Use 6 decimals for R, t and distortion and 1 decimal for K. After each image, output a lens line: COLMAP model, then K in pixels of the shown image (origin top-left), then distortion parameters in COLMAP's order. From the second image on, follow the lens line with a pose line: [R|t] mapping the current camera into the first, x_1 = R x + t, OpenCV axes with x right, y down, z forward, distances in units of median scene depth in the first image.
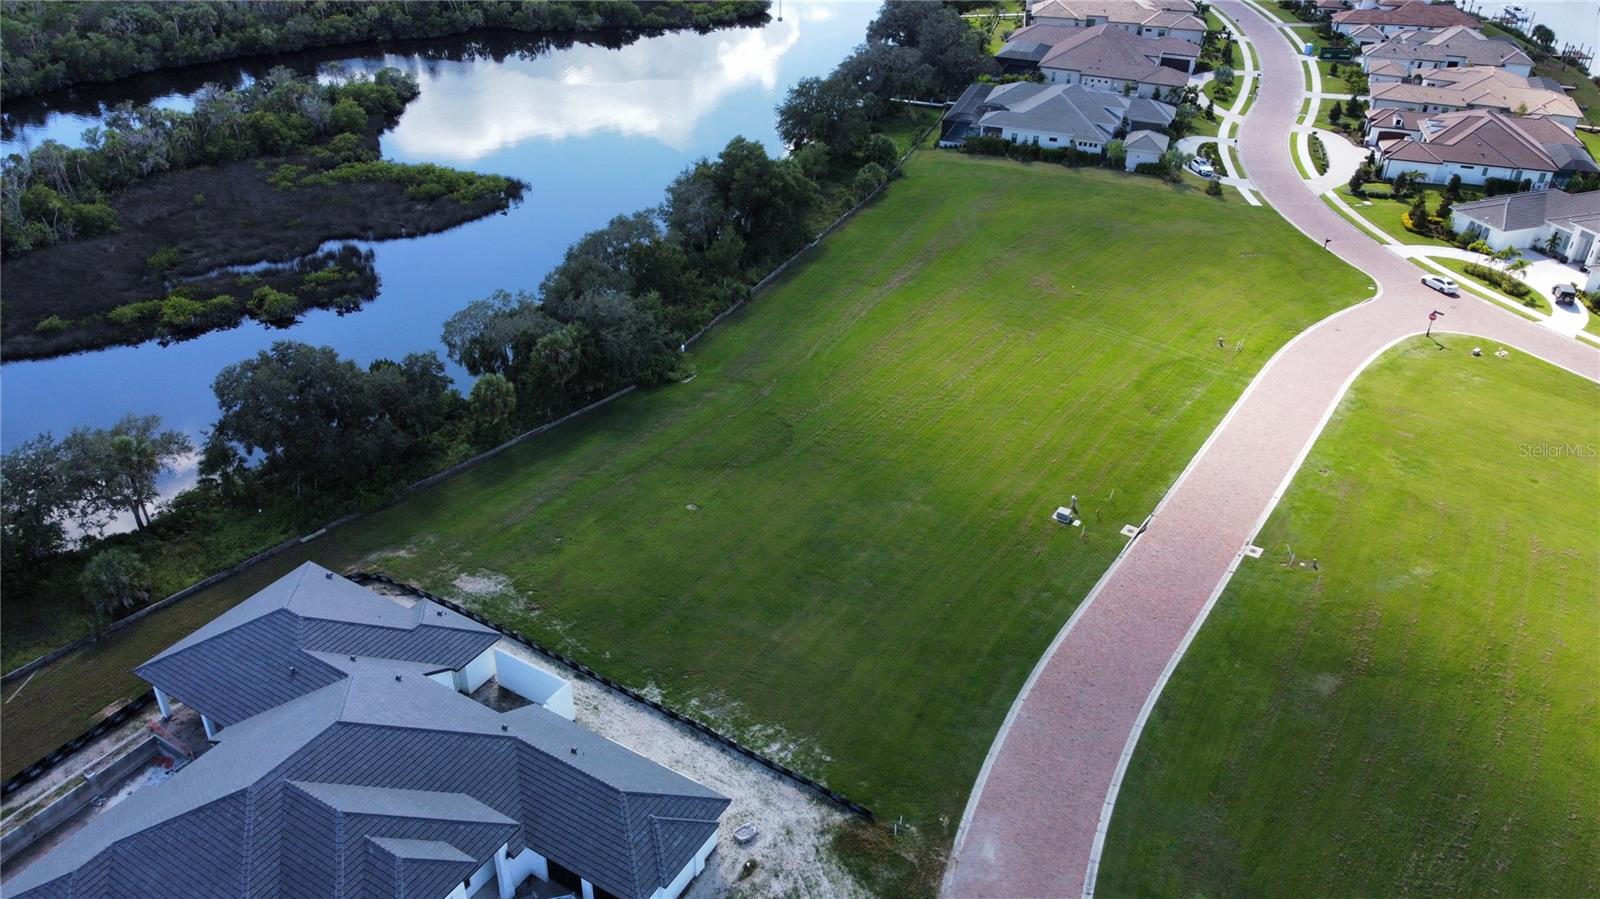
lens RADIAL K [[1192.4, 0, 796.4], [0, 1192.4, 455.3], [0, 0, 1]] dist [-0.002645, -0.000635]
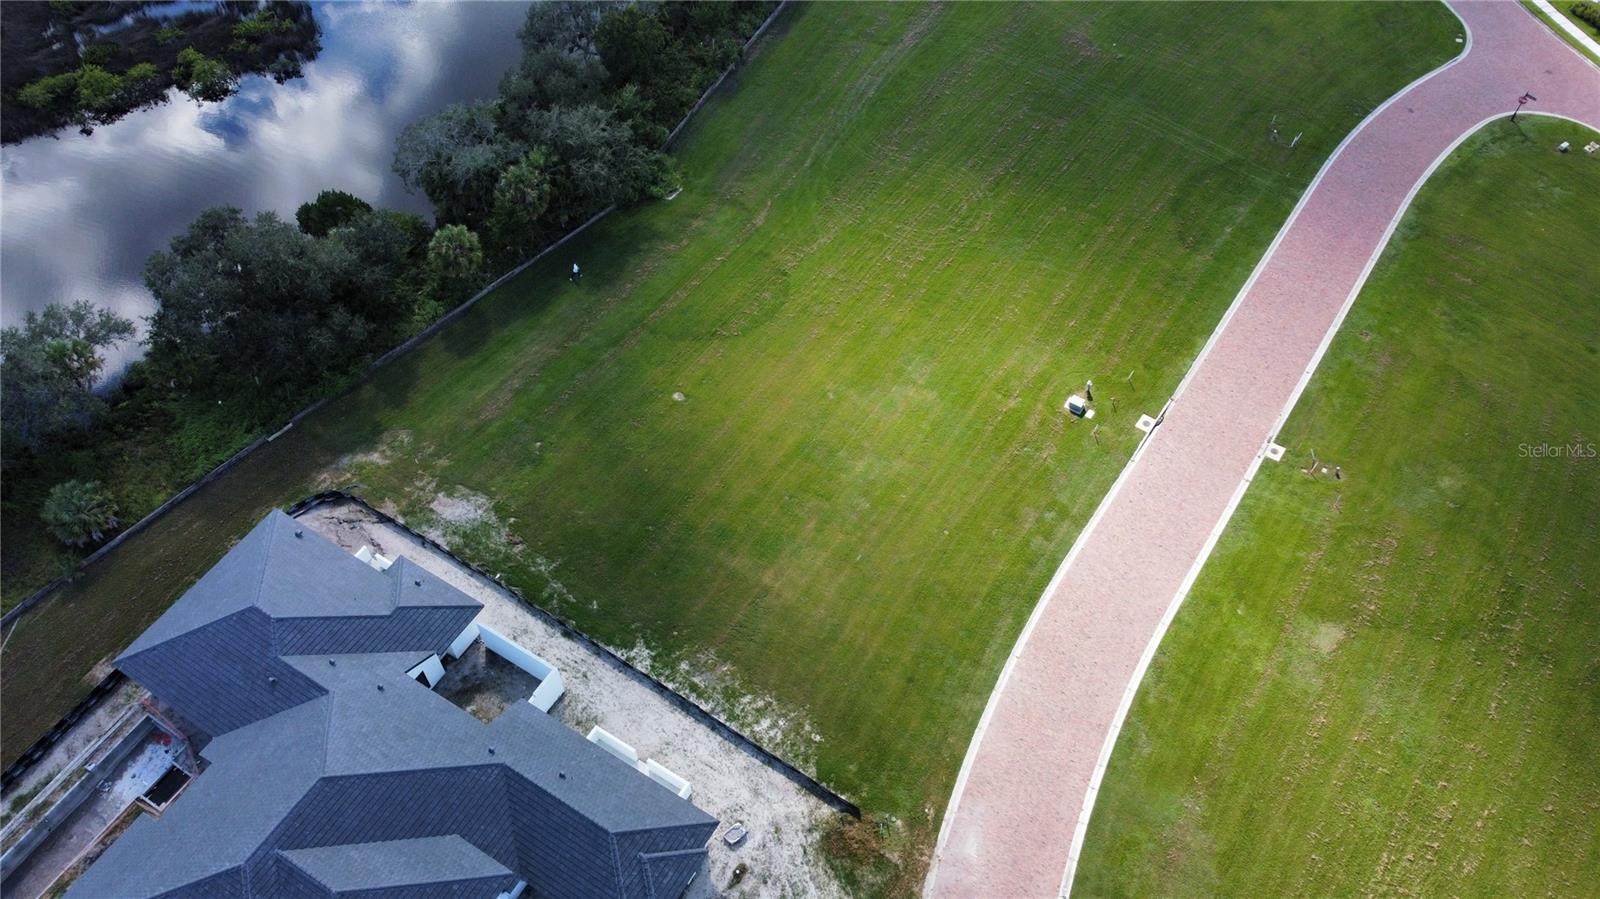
lens RADIAL K [[1192.4, 0, 796.4], [0, 1192.4, 455.3], [0, 0, 1]] dist [-0.002645, -0.000635]
pose [[0.999948, 0.001475, -0.010085, 0.016316], [0.002292, 0.931600, 0.363478, -0.294372], [0.009931, -0.363482, 0.931548, 0.131489]]
